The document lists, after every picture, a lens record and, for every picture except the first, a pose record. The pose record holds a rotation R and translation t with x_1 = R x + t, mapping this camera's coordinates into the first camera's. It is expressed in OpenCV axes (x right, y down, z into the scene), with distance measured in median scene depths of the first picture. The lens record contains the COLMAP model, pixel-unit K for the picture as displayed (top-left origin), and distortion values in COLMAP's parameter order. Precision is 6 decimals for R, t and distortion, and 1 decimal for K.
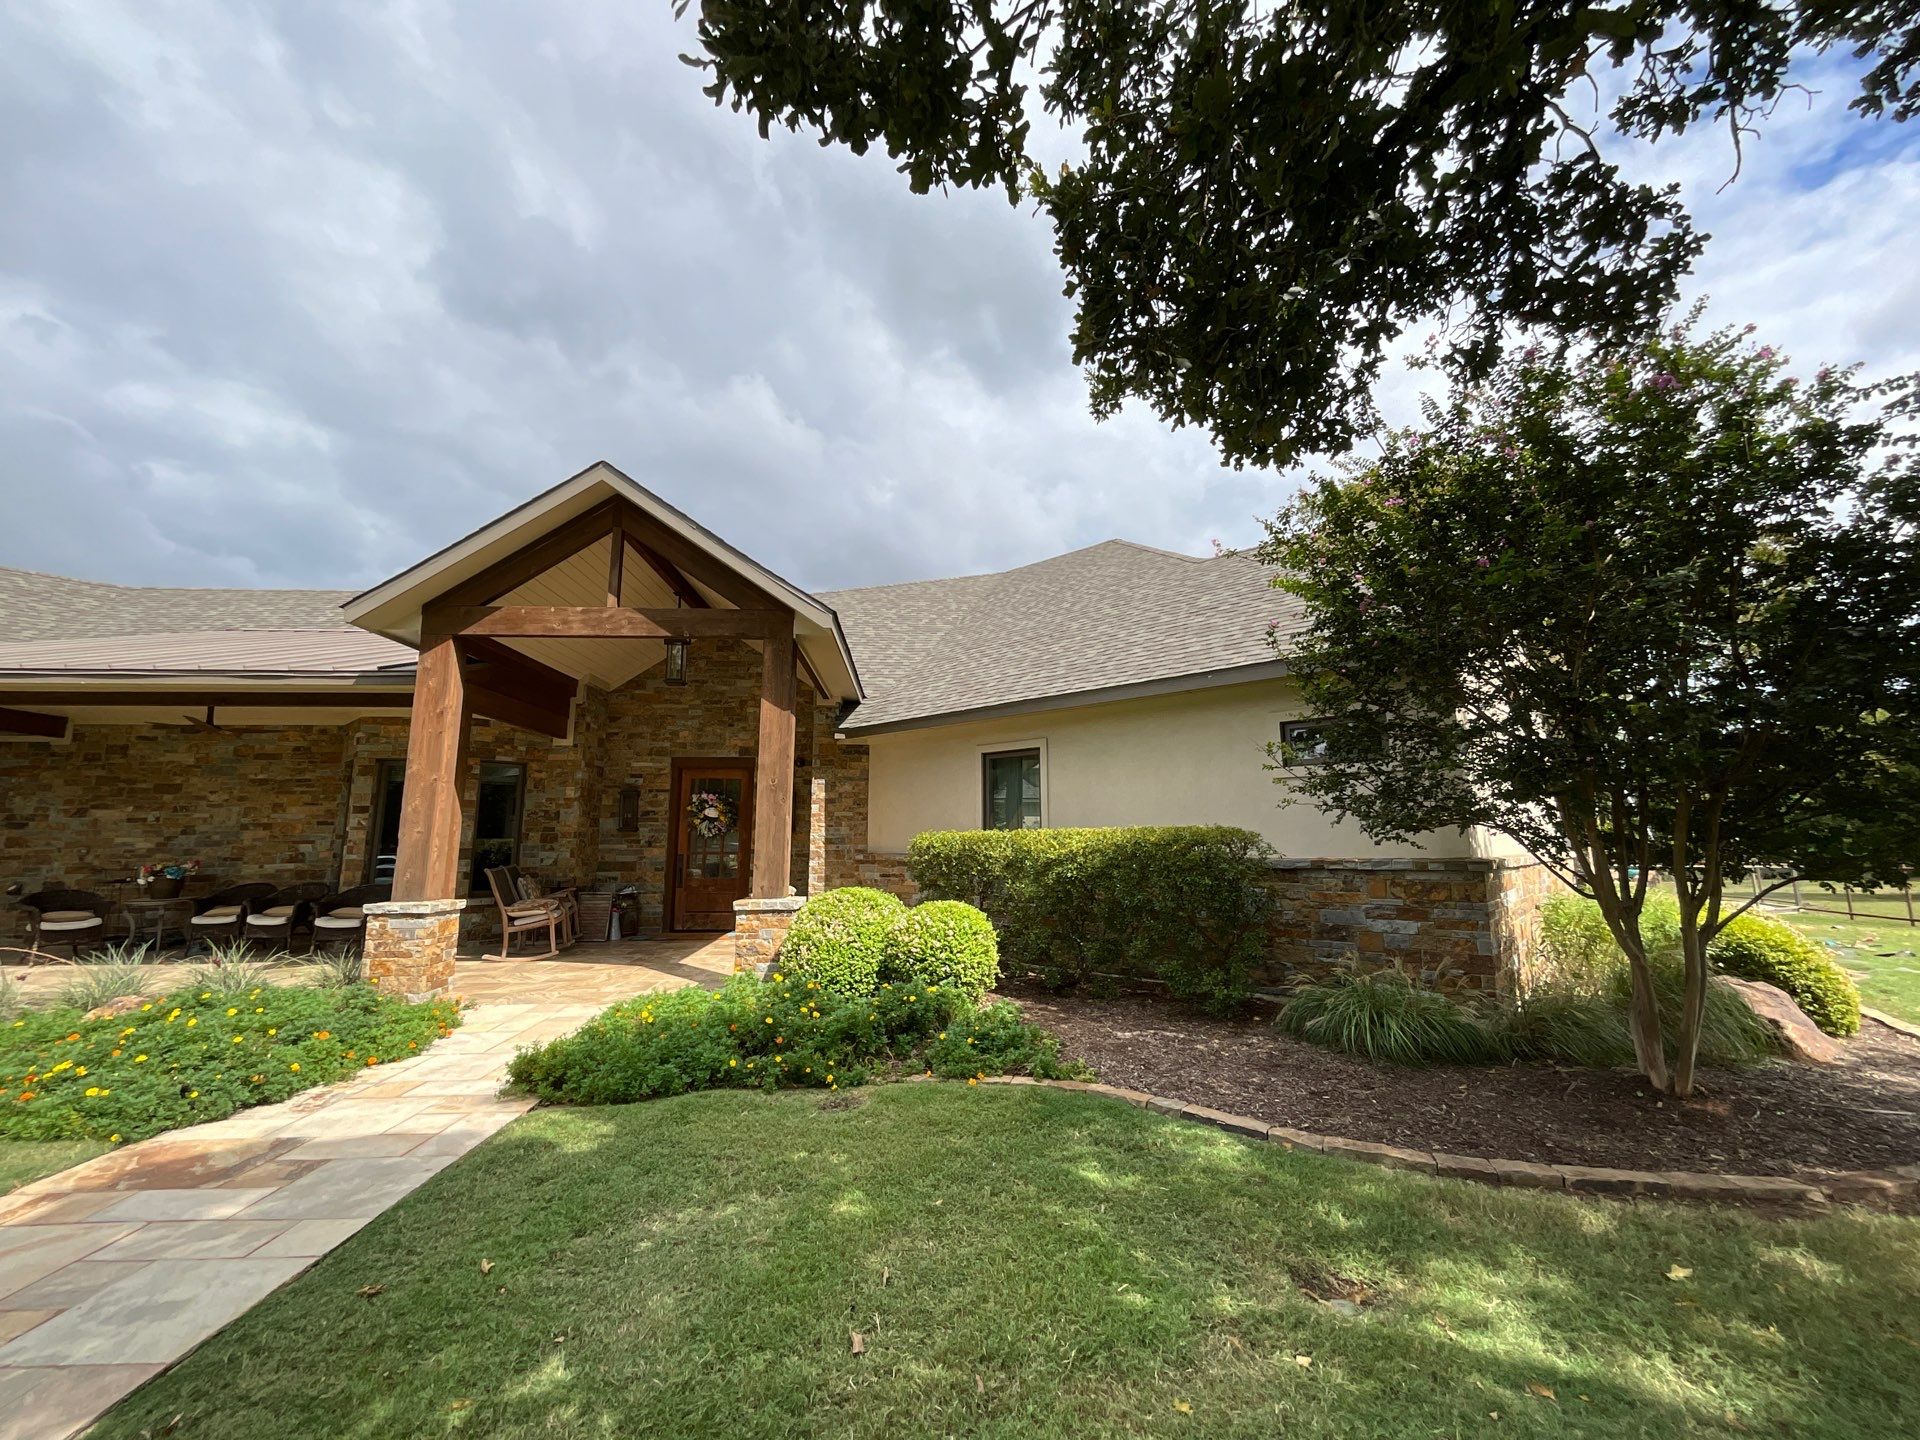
lens RADIAL K [[791.5, 0, 988.8], [0, 791.5, 717.9], [0, 0, 1]] dist [0.010701, -0.000152]
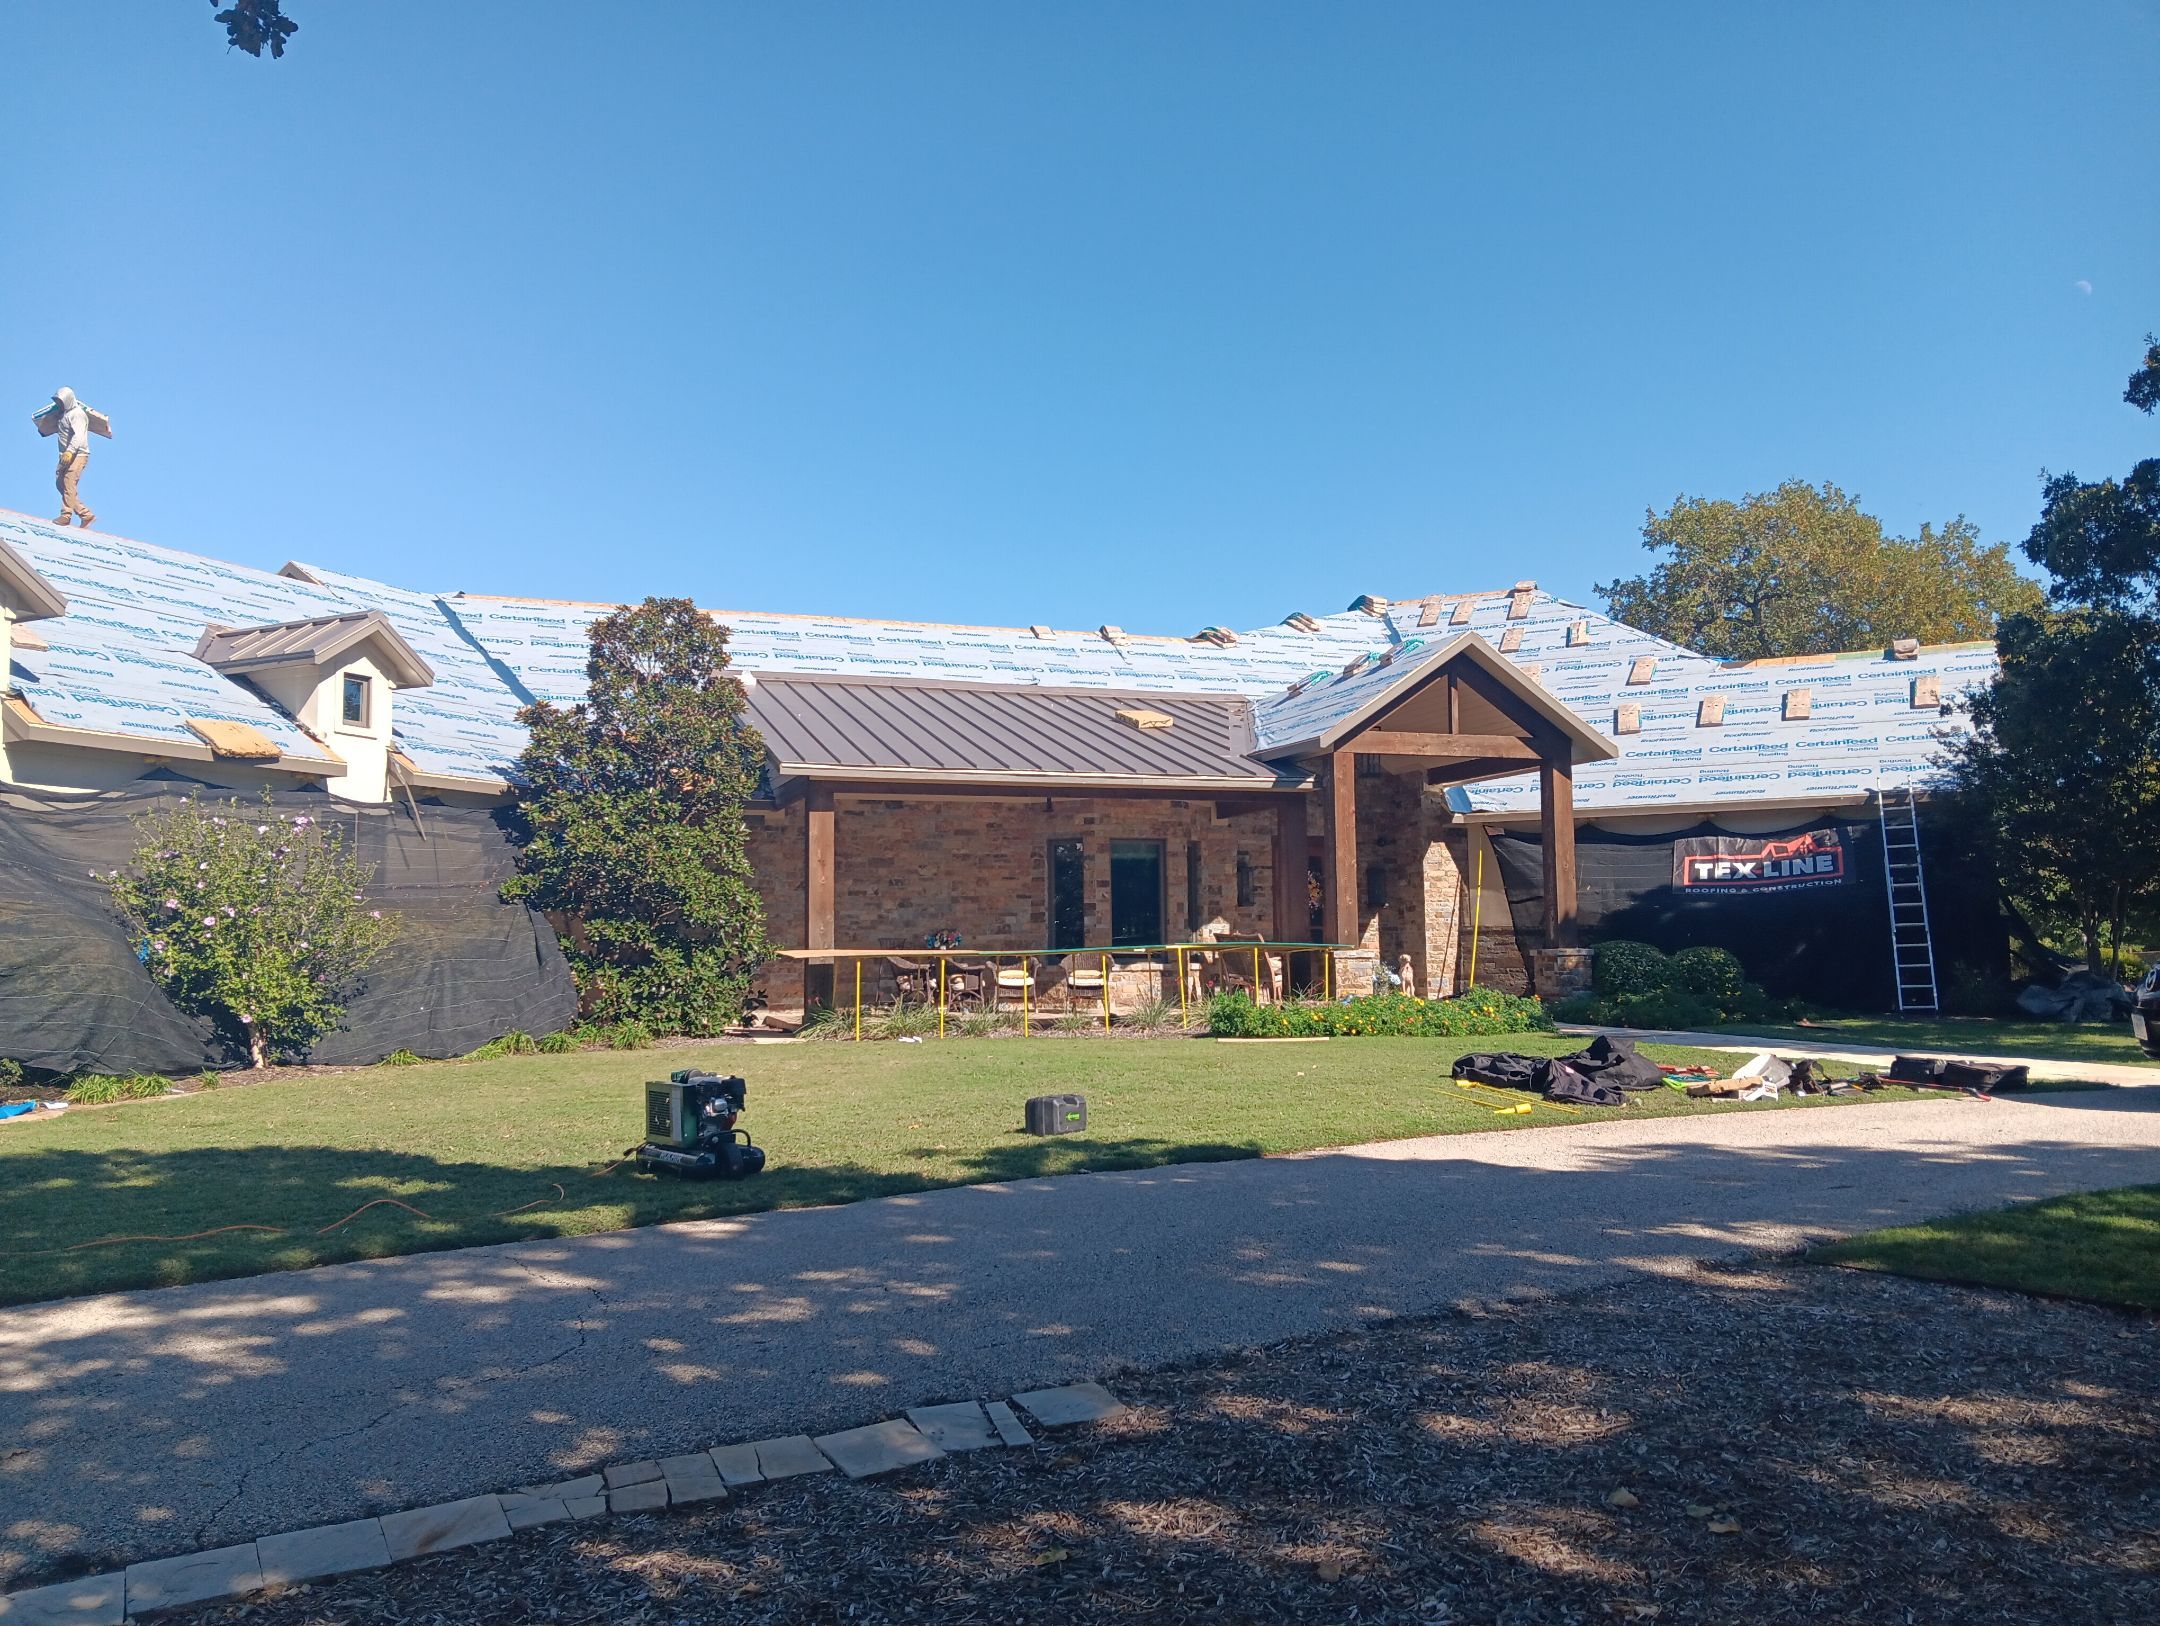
lens RADIAL K [[1658.0, 0, 1080.0], [0, 1658.0, 813.0], [0, 0, 1]] dist [0.086675, -0.167626]
pose [[0.950048, 0.016387, 0.311674, -1.456868], [-0.037209, 0.997445, 0.060979, -0.114811], [-0.309879, -0.069531, 0.948230, -1.095090]]
